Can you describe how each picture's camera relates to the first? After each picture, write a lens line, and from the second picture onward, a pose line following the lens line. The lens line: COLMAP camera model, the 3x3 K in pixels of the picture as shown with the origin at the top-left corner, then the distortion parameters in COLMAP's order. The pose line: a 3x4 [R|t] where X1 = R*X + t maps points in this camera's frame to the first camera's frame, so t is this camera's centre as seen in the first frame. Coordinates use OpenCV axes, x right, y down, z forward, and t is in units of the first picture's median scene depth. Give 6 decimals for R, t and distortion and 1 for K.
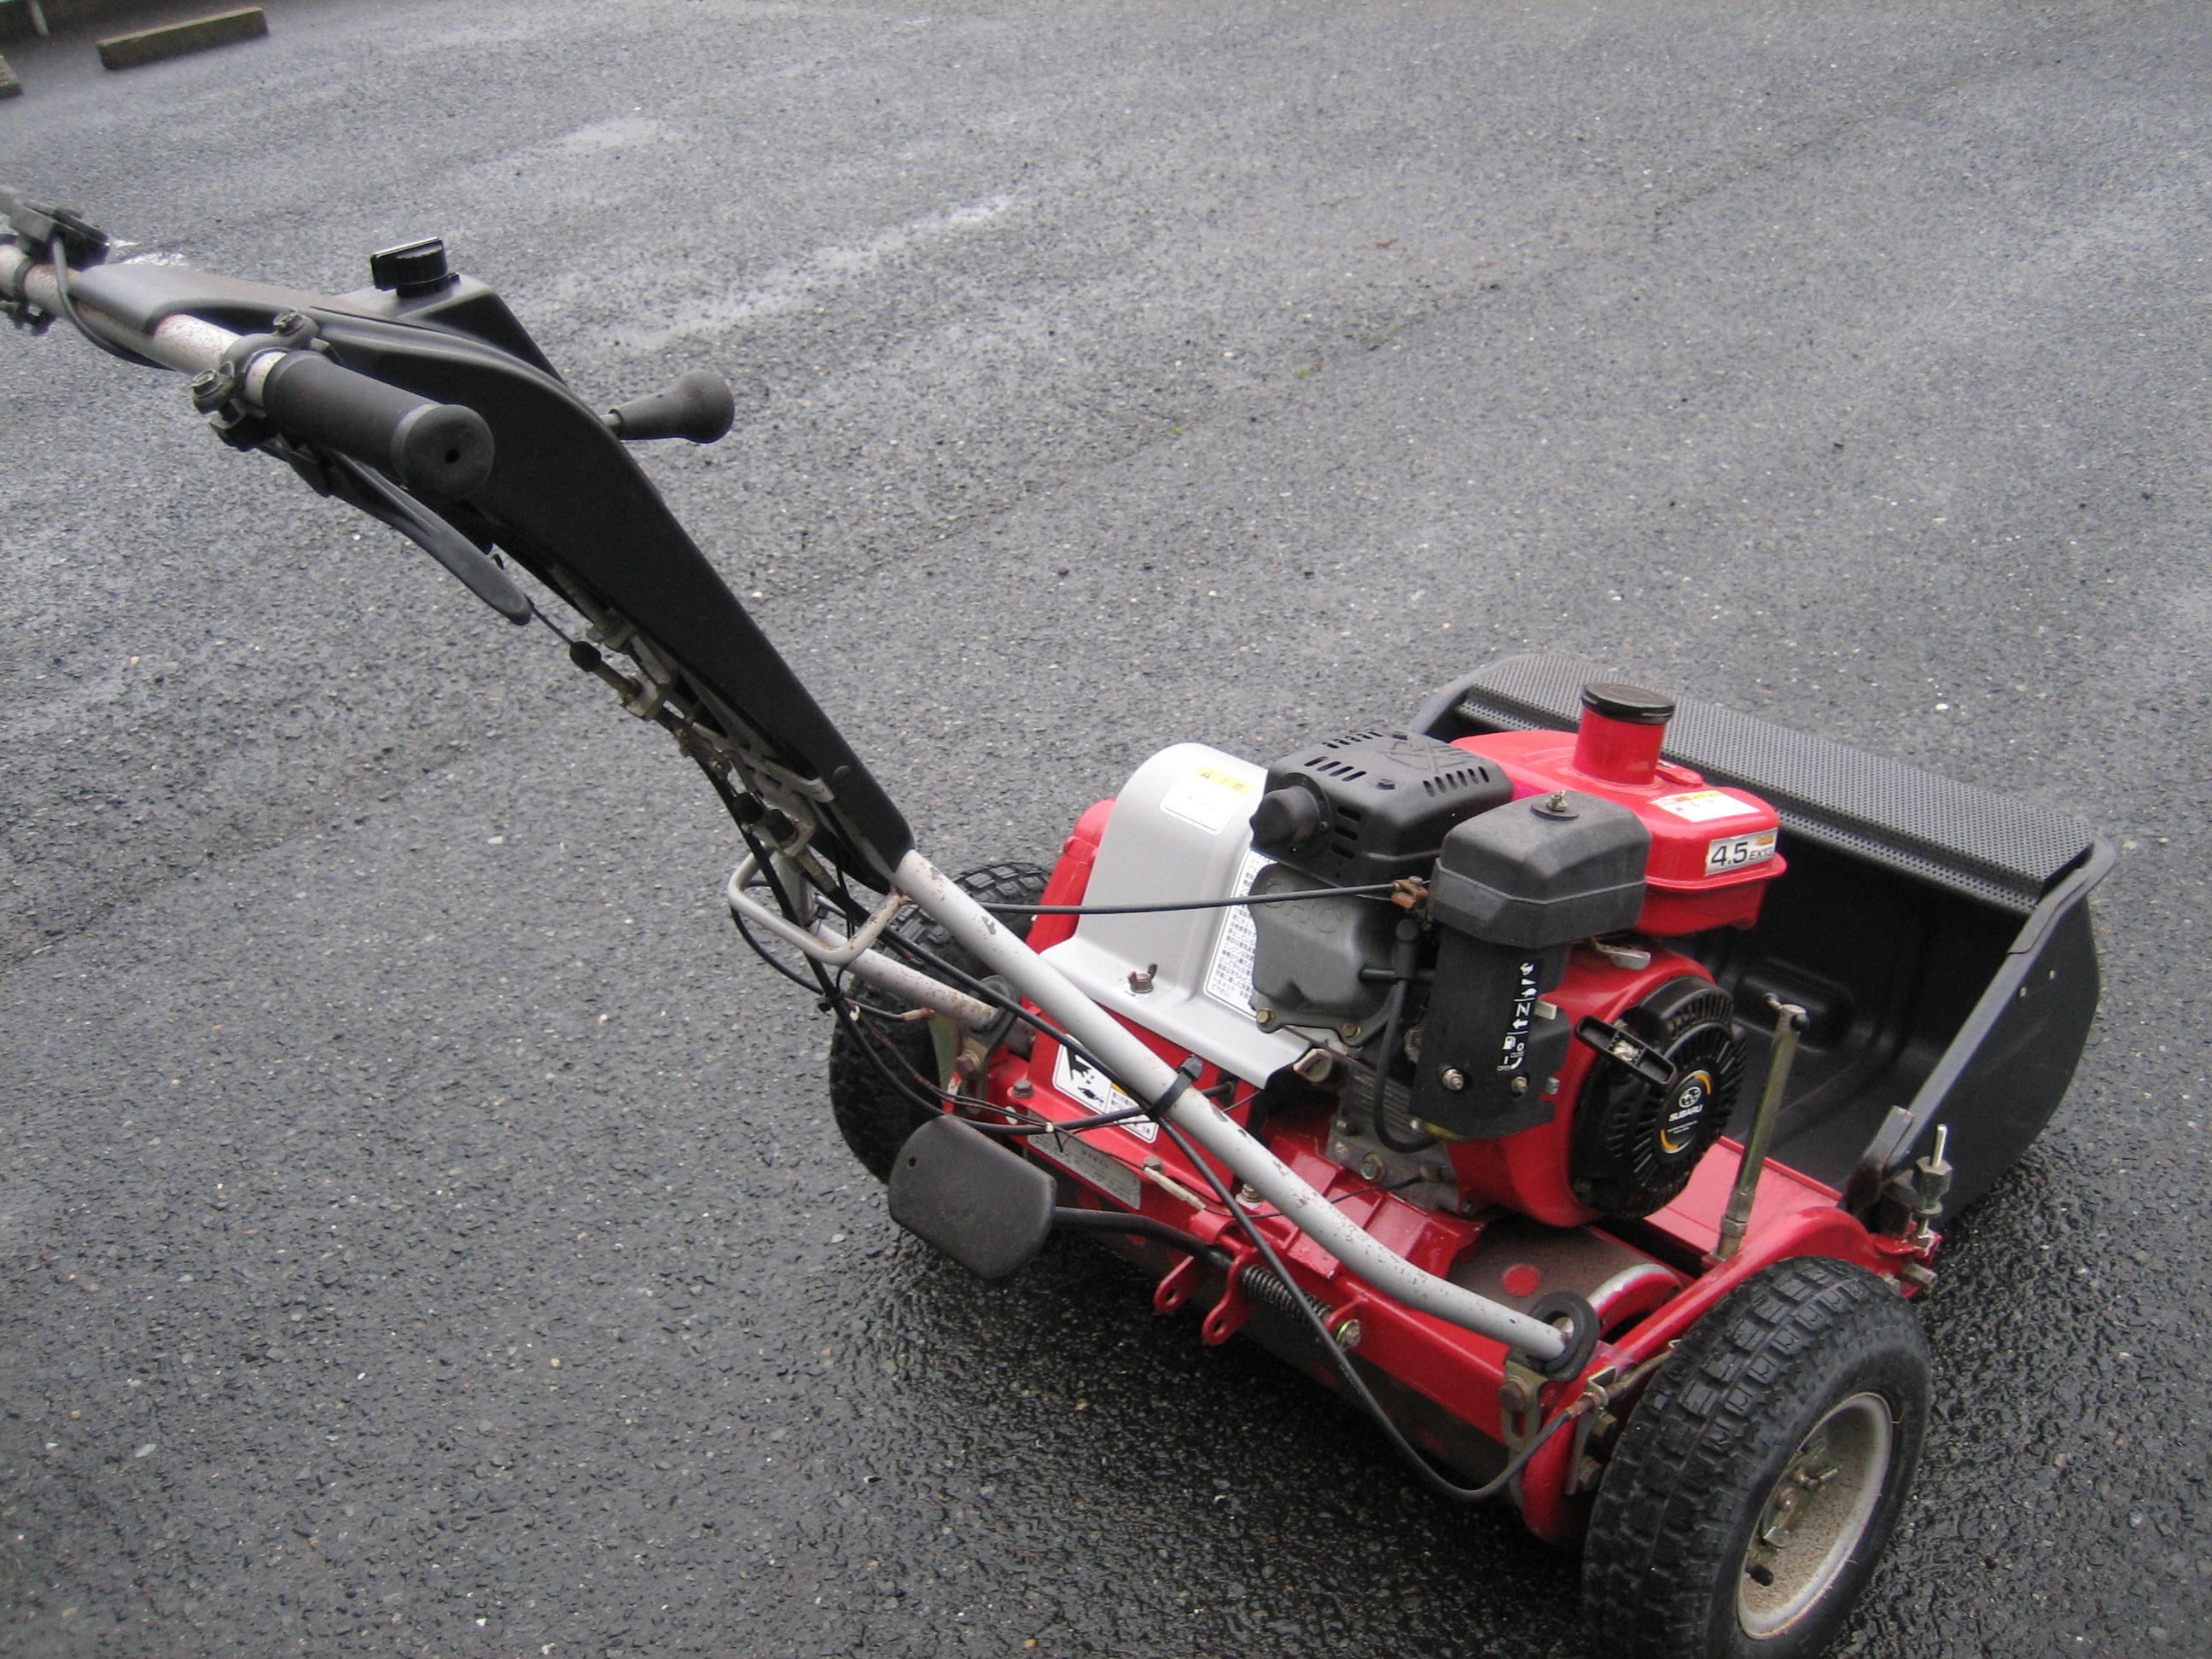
lens RADIAL K [[2310.7, 0, 1101.7], [0, 2310.7, 833.9], [0, 0, 1]] dist [-0.078970, 0.000000]
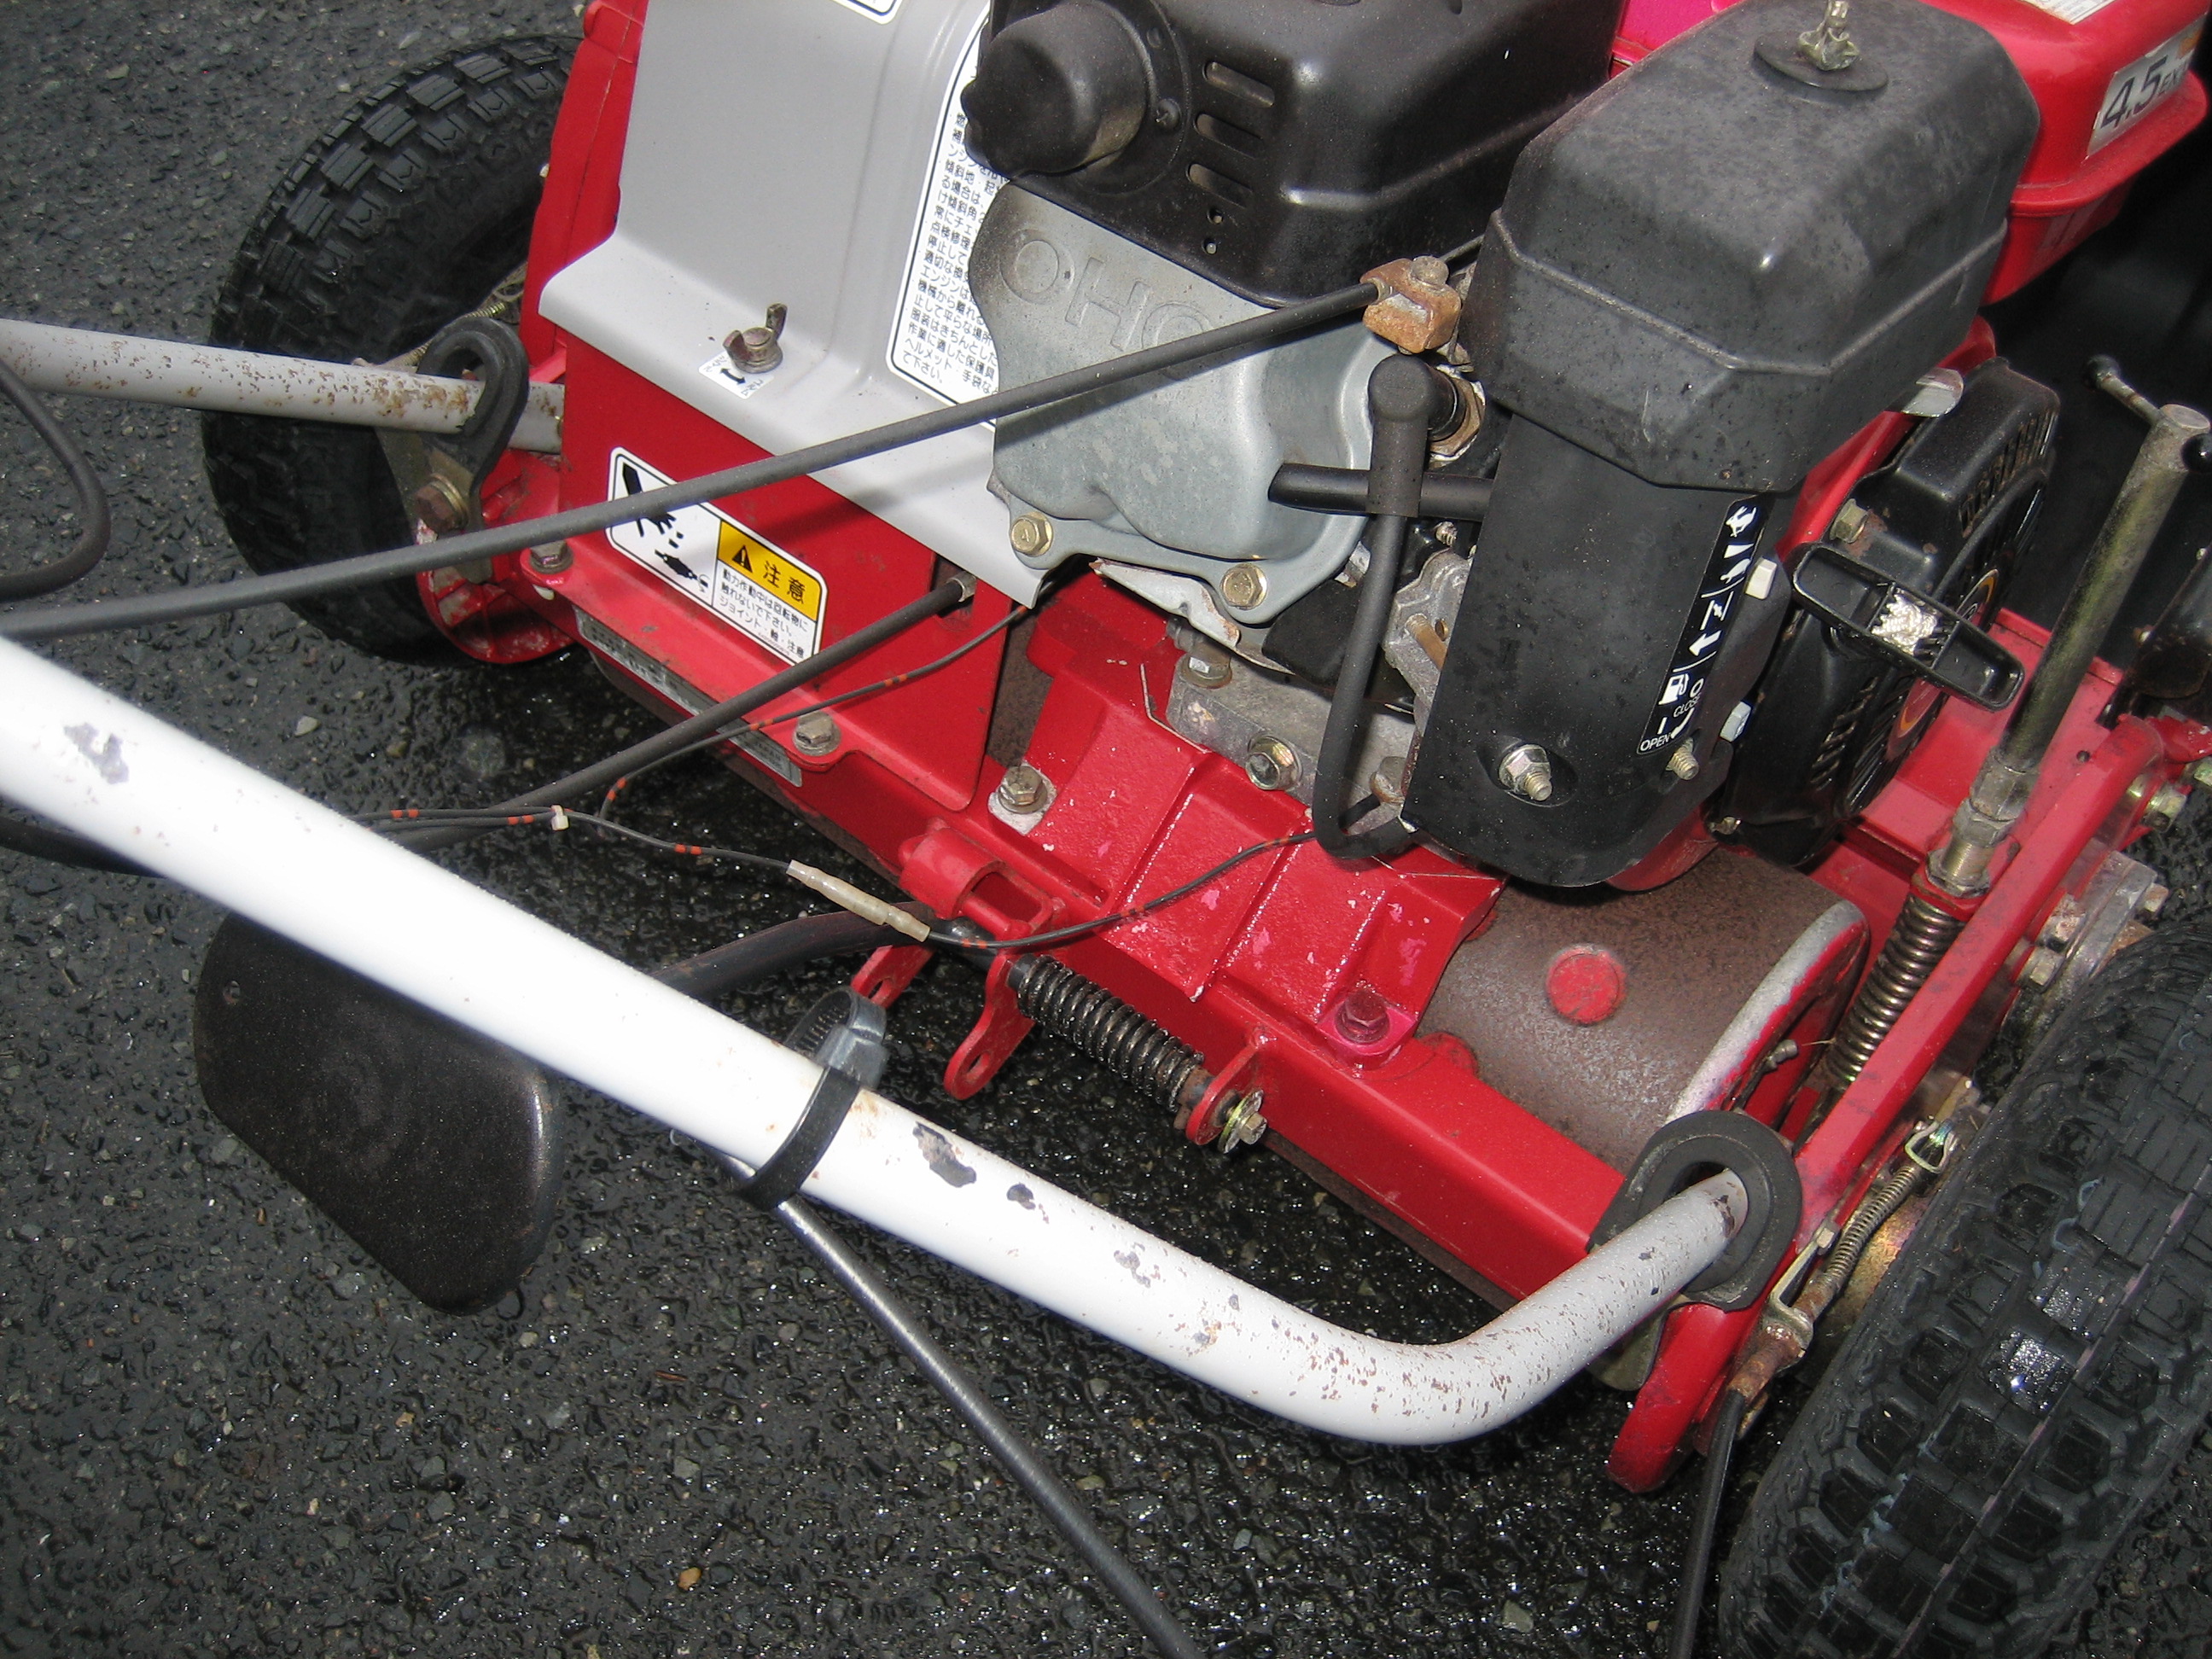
lens RADIAL K [[2310.7, 0, 1125.8], [0, 2310.7, 825.7], [0, 0, 1]] dist [-0.078970, 0.000000]
pose [[0.989391, -0.102864, 0.102592, 0.034649], [0.048814, 0.900494, 0.432119, -0.049716], [-0.136833, -0.422527, 0.895962, 0.530449]]
